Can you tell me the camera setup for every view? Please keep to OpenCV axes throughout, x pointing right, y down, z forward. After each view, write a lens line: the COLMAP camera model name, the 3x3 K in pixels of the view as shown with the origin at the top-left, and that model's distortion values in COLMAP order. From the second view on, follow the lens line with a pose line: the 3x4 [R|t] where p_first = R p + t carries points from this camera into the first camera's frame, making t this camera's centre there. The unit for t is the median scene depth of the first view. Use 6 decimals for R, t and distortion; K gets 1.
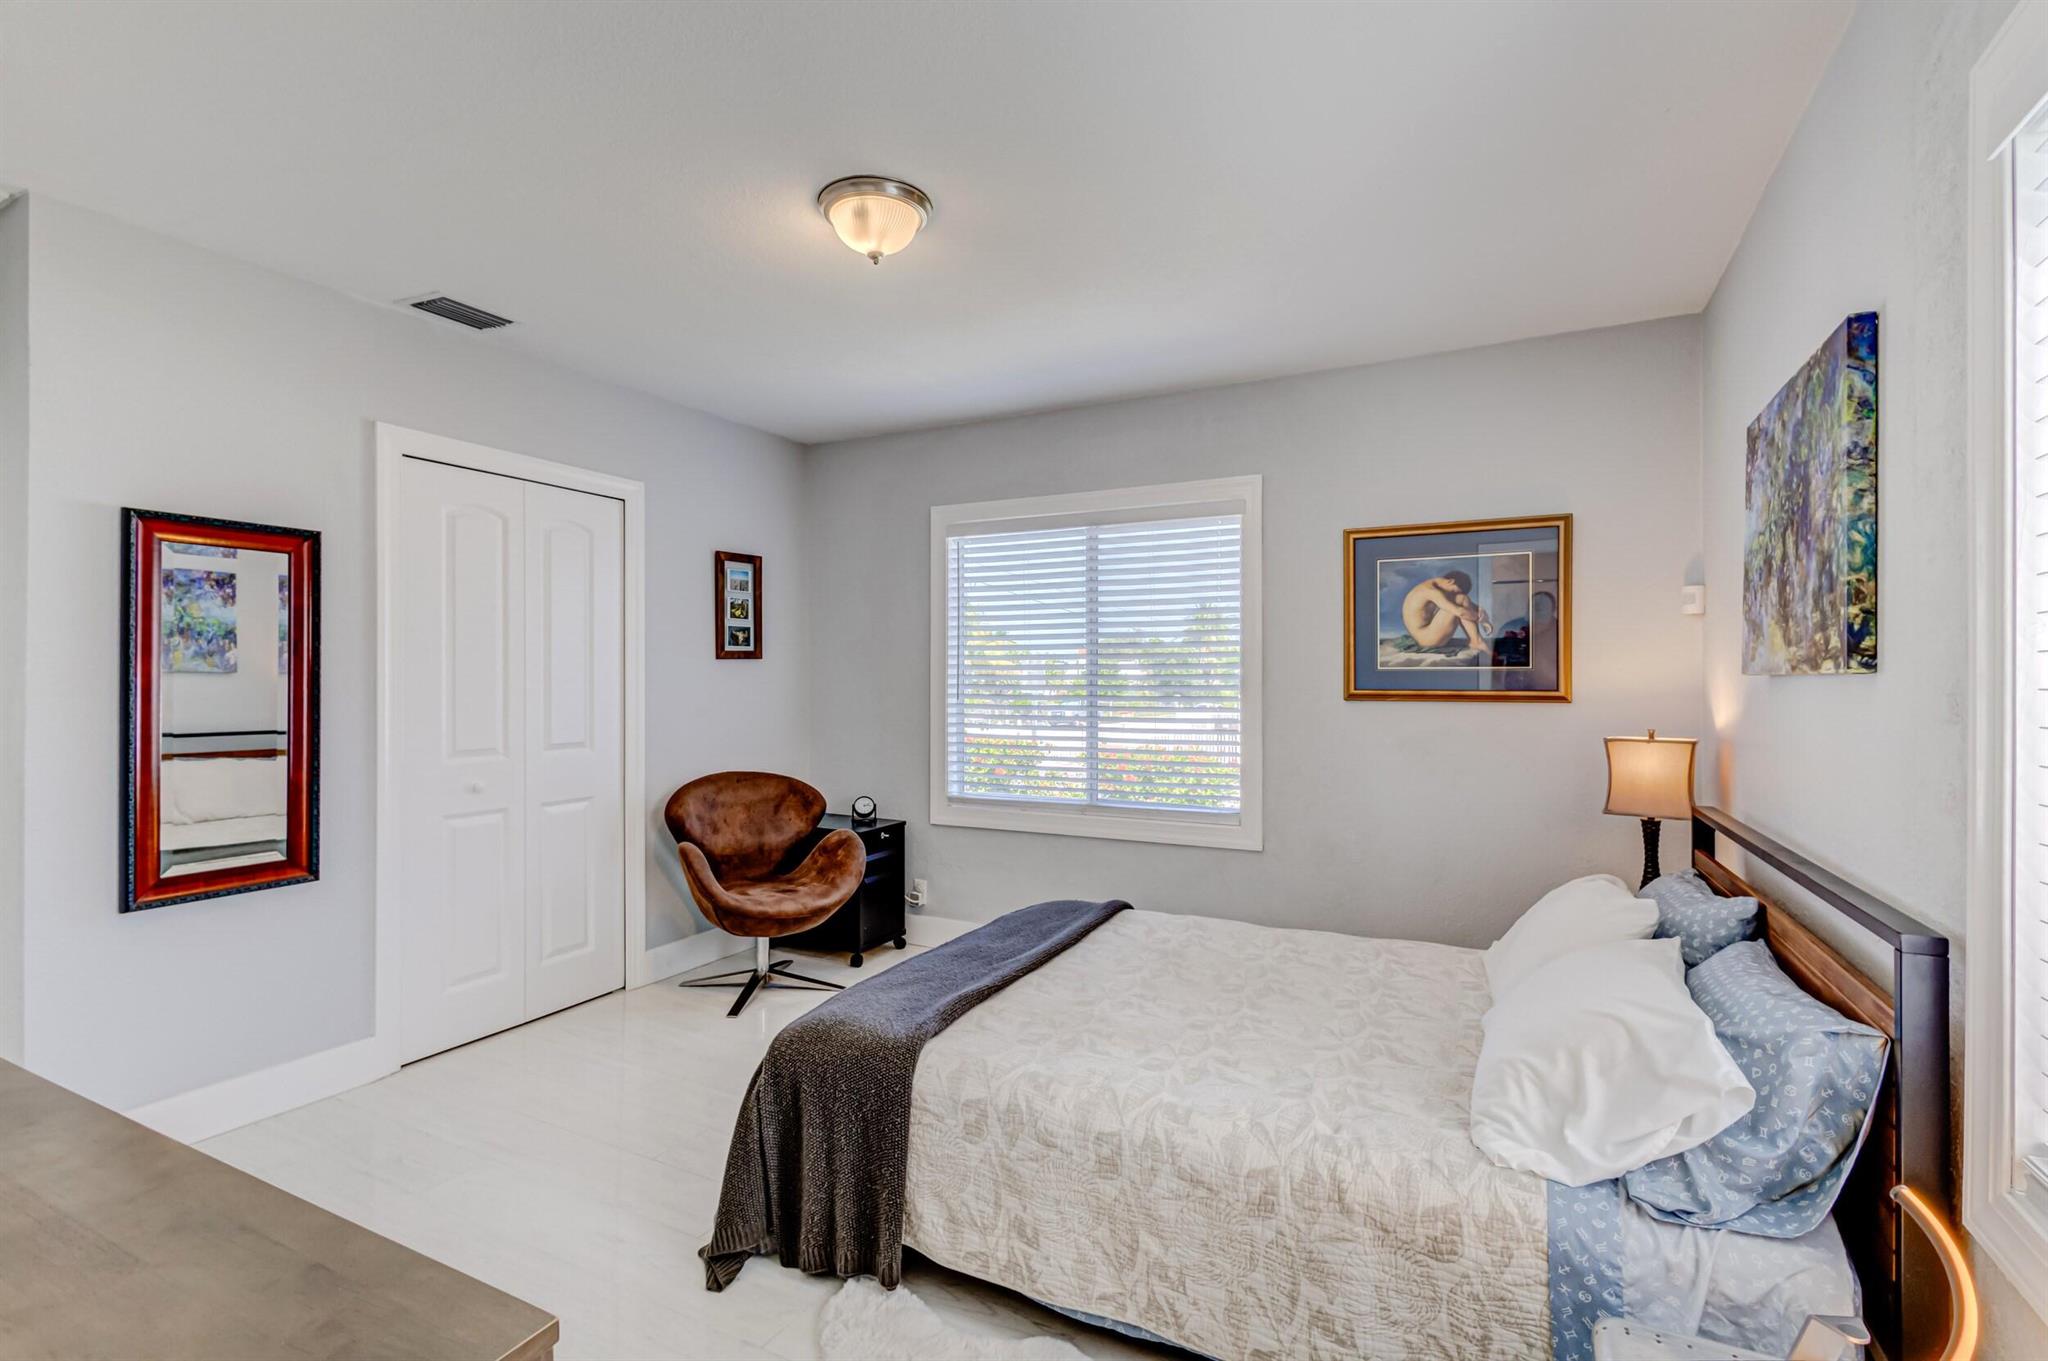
lens RADIAL K [[956.3, 0, 1022.0], [0, 956.3, 687.1], [0, 0, 1]] dist [0.001859, 0.000679]
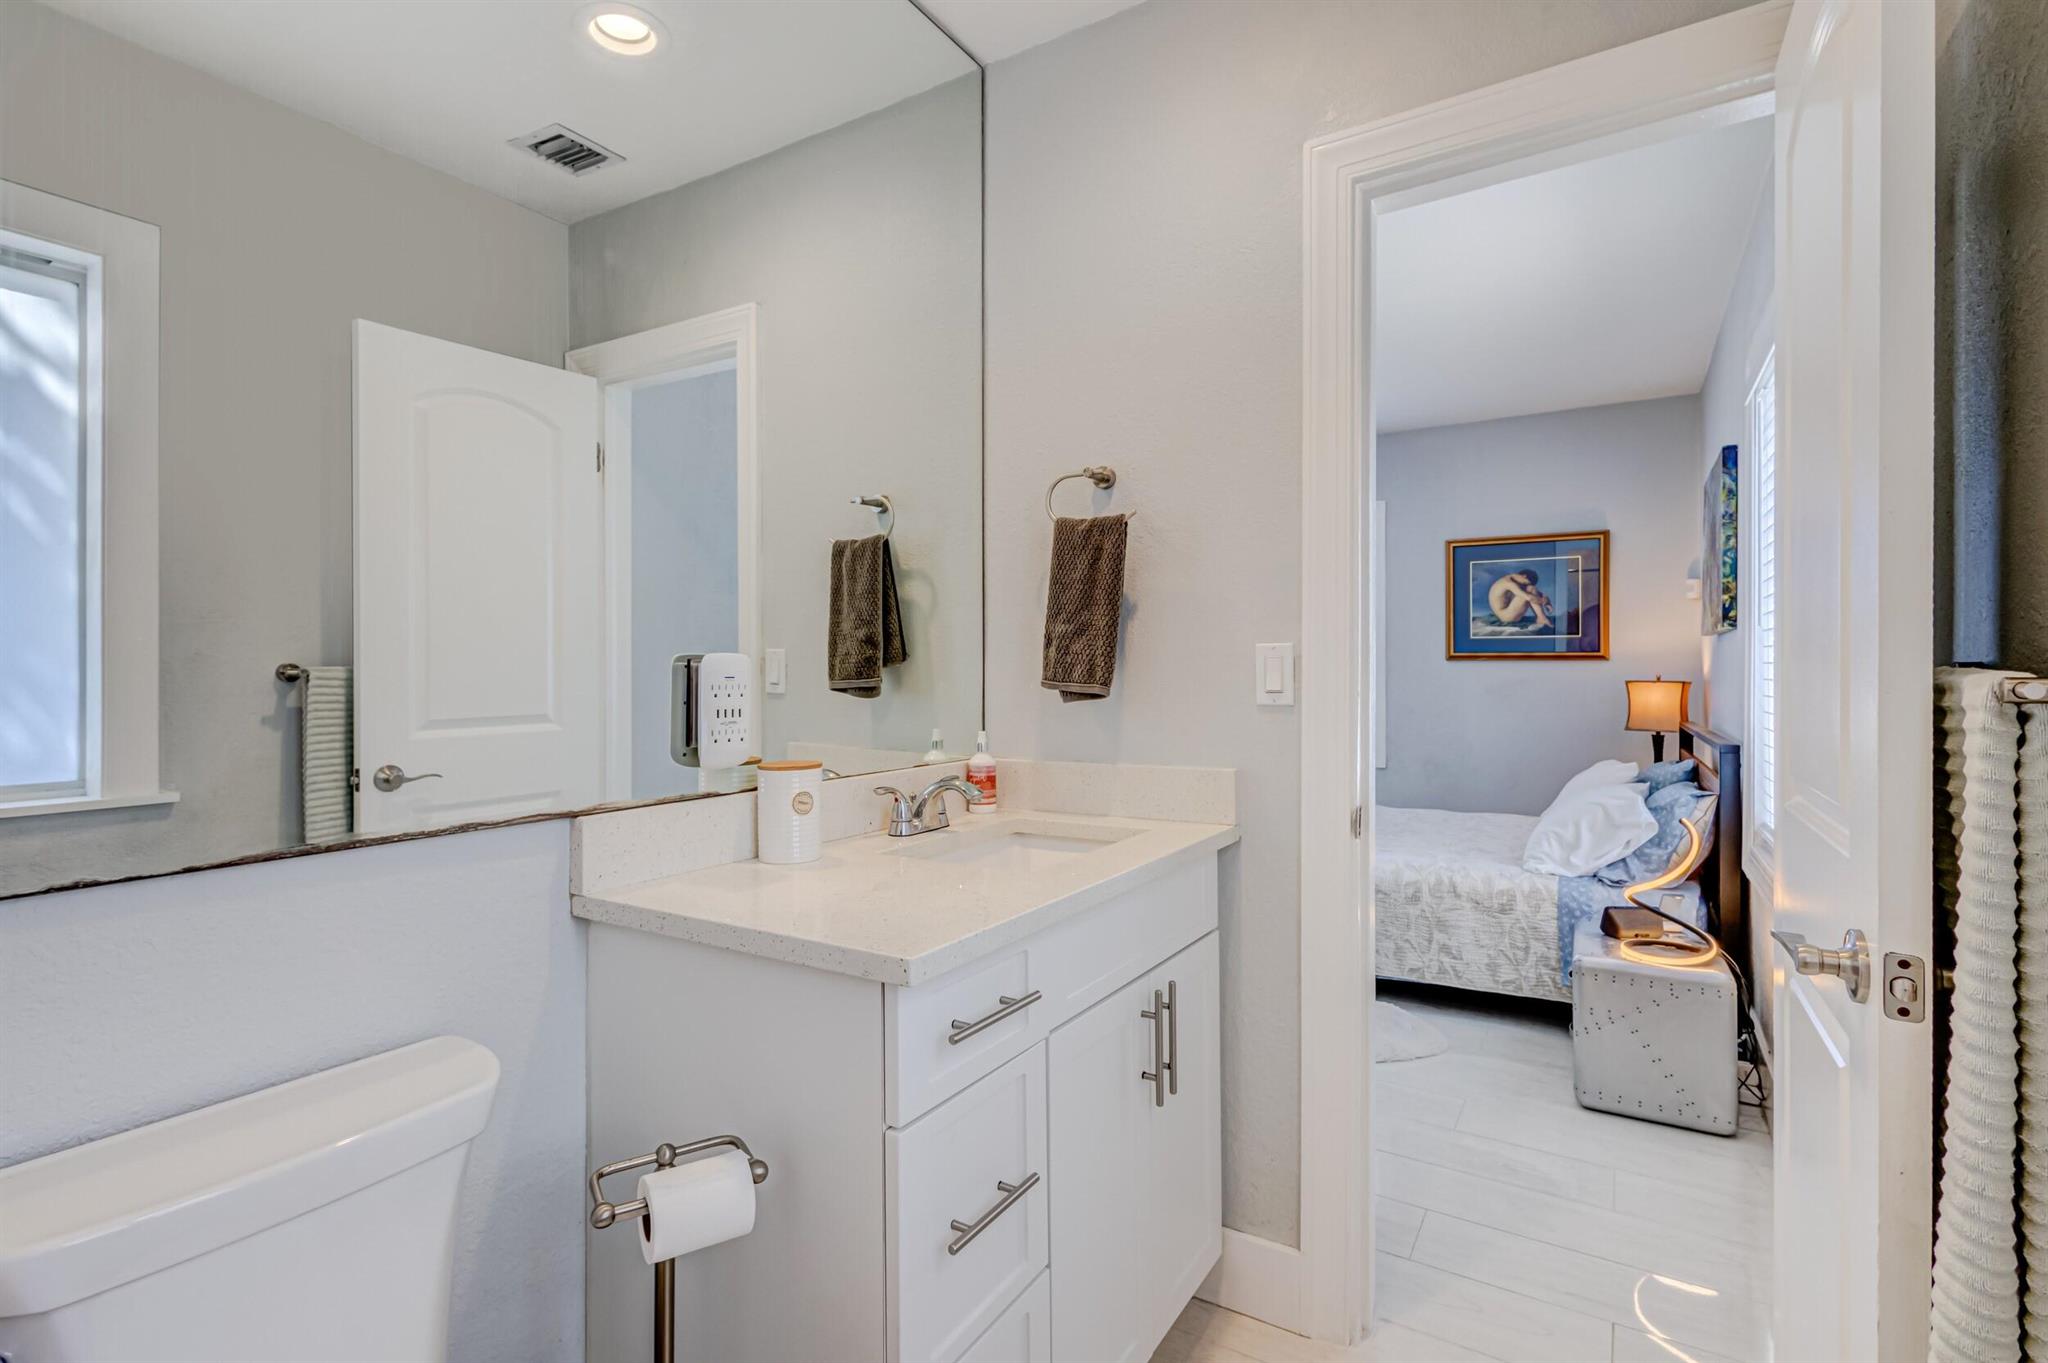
lens RADIAL K [[956.3, 0, 1024.6], [0, 956.3, 671.2], [0, 0, 1]] dist [0.001859, 0.000679]
pose [[0.997098, 0.000903, -0.076127, -0.405793], [-0.001072, 0.999997, -0.002185, 0.076273], [0.076125, 0.002261, 0.997096, -1.049886]]
